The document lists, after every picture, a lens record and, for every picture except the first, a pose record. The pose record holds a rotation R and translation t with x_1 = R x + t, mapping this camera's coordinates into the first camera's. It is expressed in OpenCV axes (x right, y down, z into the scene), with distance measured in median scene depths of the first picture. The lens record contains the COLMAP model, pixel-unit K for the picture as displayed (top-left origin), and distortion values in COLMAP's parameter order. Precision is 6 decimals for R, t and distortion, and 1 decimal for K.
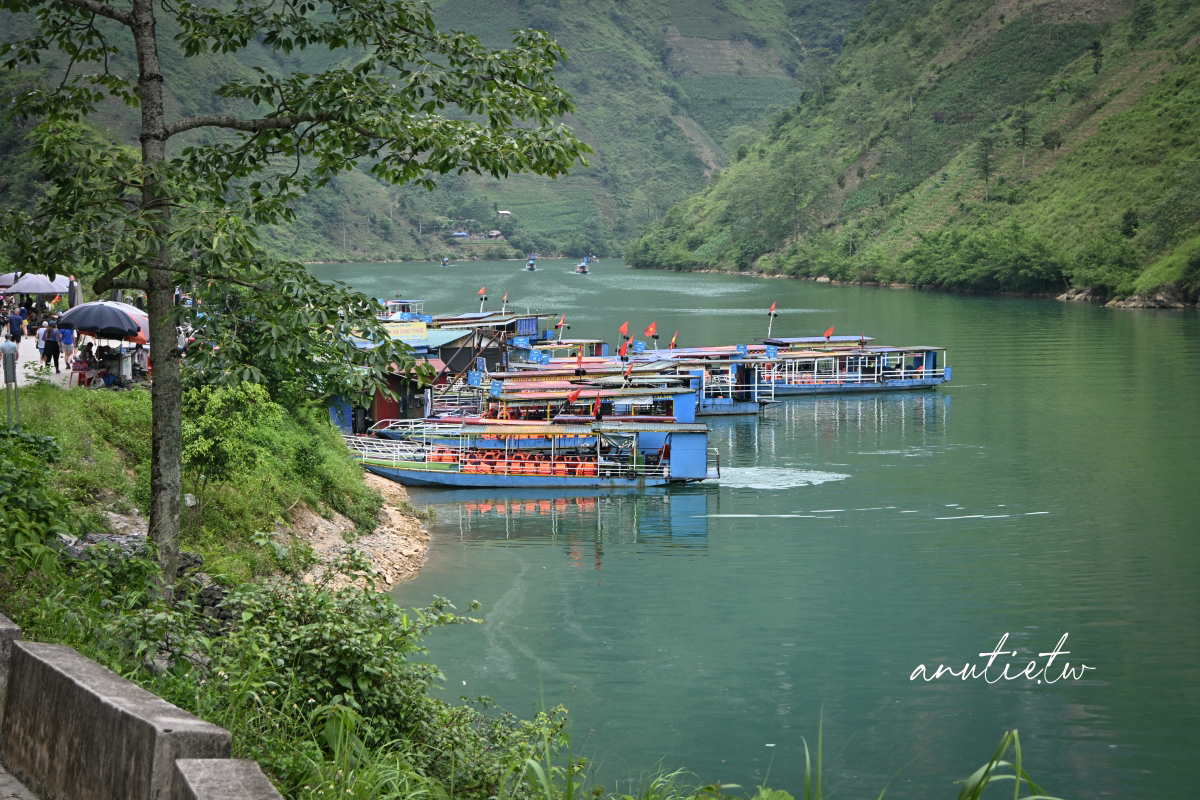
lens RADIAL K [[2428.4, 0, 600.0], [0, 2428.4, 400.0], [0, 0, 1]] dist [0.020798, 0.196727]
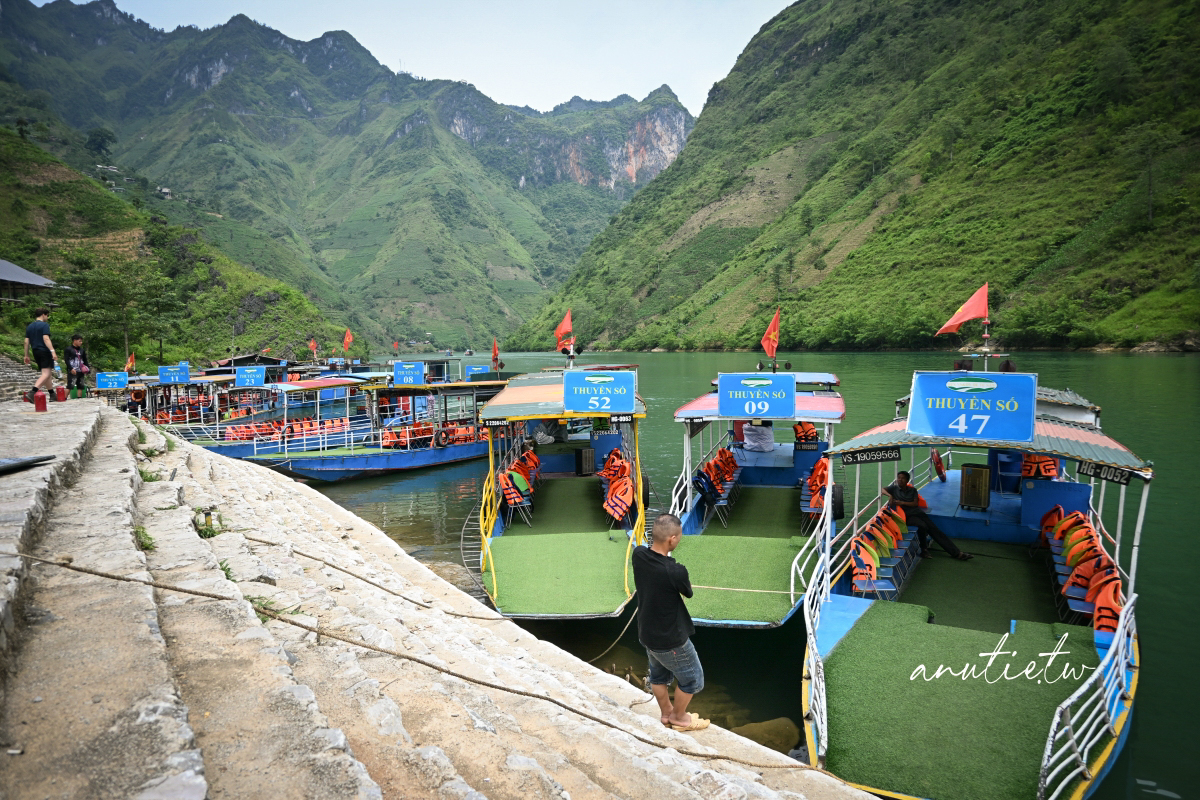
lens RADIAL K [[800.9, 0, 600.0], [0, 800.9, 400.0], [0, 0, 1]] dist [-0.010364, 0.000711]
pose [[0.979910, -0.035444, 0.196264, -0.082709], [0.035510, 0.999364, 0.003180, -0.017036], [-0.196252, 0.003853, 0.980546, 0.458375]]
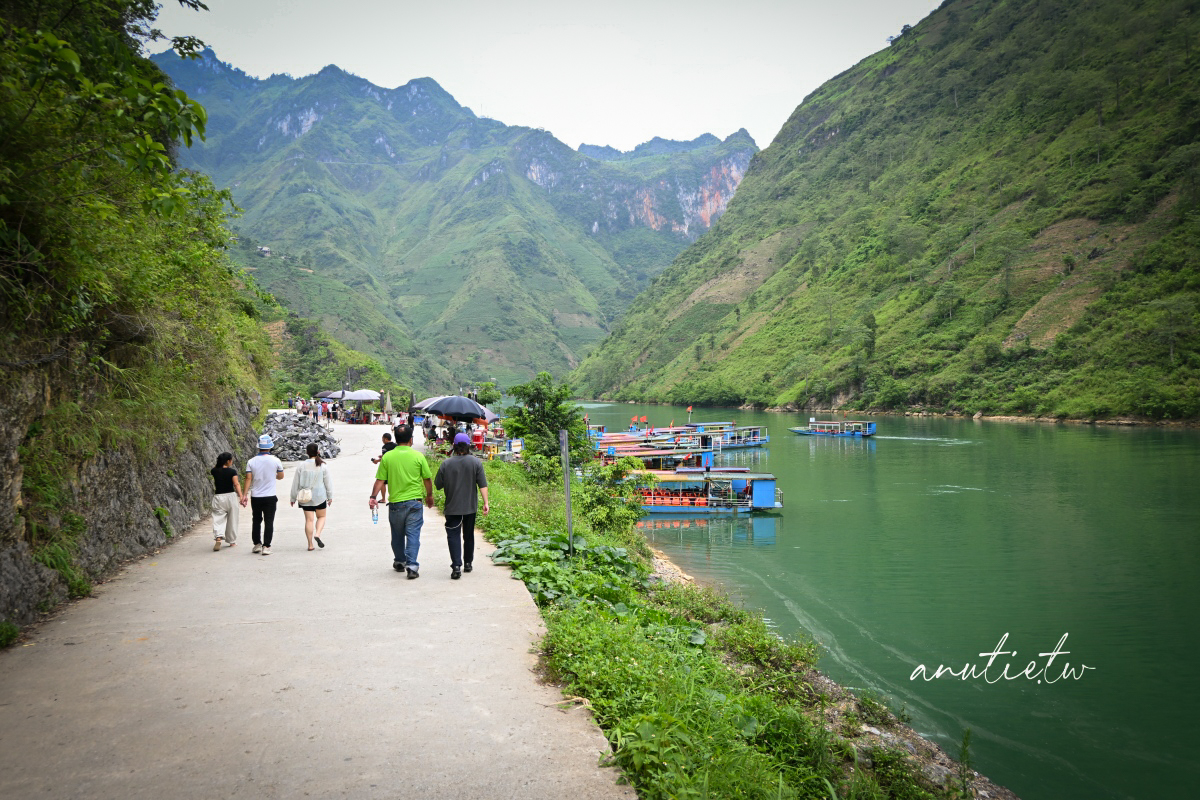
lens RADIAL K [[900.8, 0, 598.6], [0, 900.8, 402.0], [0, 0, 1]] dist [-0.025801, 0.001061]
pose [[0.996331, -0.007495, 0.085258, -0.024885], [0.011976, 0.998567, -0.052167, -0.001595], [-0.084744, 0.052997, 0.994992, 0.078447]]
